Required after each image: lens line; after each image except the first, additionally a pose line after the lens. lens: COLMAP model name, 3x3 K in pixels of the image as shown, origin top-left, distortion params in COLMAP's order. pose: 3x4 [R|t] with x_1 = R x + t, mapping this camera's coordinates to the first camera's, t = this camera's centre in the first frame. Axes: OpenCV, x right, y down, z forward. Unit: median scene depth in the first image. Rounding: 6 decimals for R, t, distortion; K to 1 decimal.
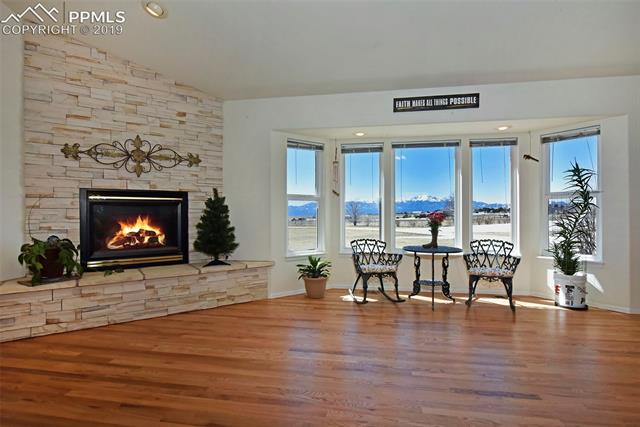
lens RADIAL K [[335.0, 0, 315.3], [0, 335.0, 212.4], [0, 0, 1]] dist [-0.004528, -0.000157]
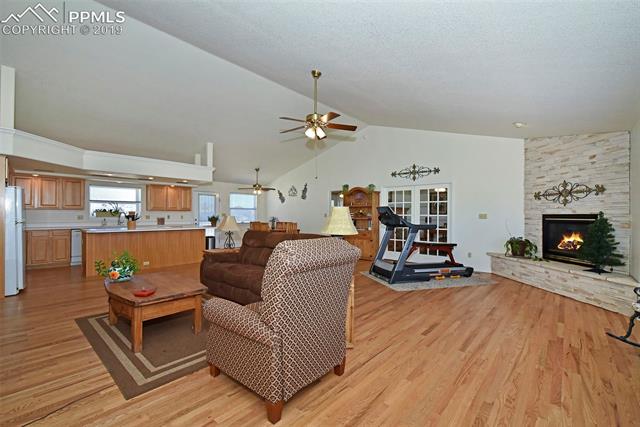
lens RADIAL K [[293.0, 0, 321.4], [0, 293.0, 212.9], [0, 0, 1]] dist [-0.015379, -0.000737]
pose [[-0.533359, -0.006154, -0.845867, 1.173101], [-0.005261, 0.999978, -0.003958, -0.057679], [0.845873, 0.002339, -0.533380, 0.700657]]
